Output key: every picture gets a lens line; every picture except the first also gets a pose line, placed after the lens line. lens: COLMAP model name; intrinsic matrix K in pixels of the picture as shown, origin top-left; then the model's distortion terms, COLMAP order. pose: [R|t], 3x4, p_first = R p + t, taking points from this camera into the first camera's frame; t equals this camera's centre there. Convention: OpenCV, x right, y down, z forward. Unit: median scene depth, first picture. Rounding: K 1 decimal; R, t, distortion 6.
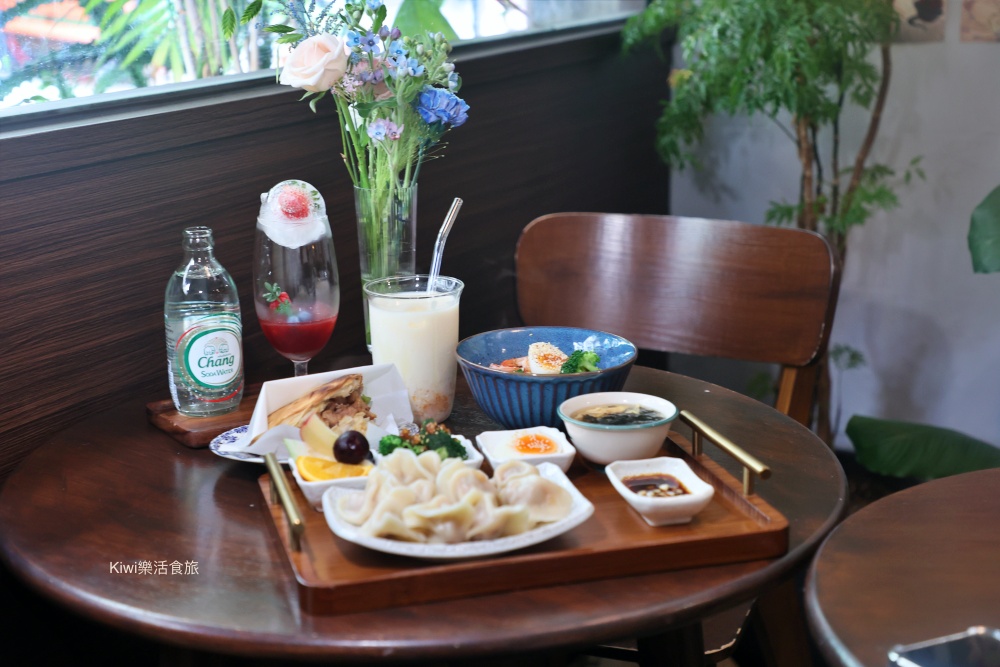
lens RADIAL K [[1670.8, 0, 499.9], [0, 1670.8, 333.2], [0, 0, 1]] dist [-0.005351, 0.000000]
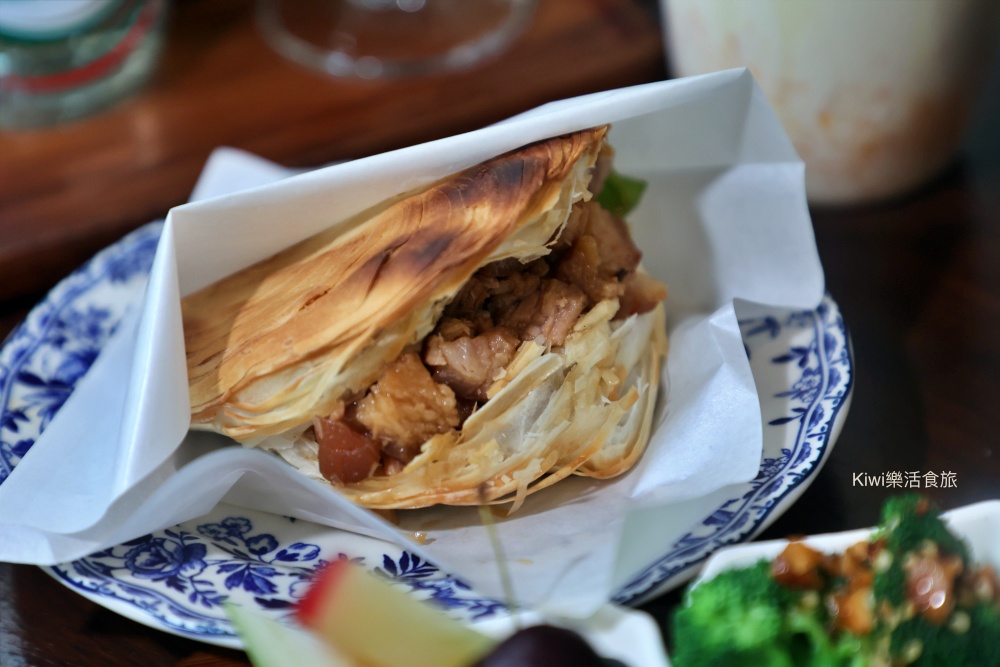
lens RADIAL K [[3022.7, 0, 499.6], [0, 3022.7, 333.5], [0, 0, 1]] dist [-0.792246, 0.000000]
pose [[0.985776, 0.137290, -0.096938, -0.058004], [-0.114810, 0.971336, 0.208148, -0.036946], [0.122736, -0.194058, 0.973282, 0.609441]]
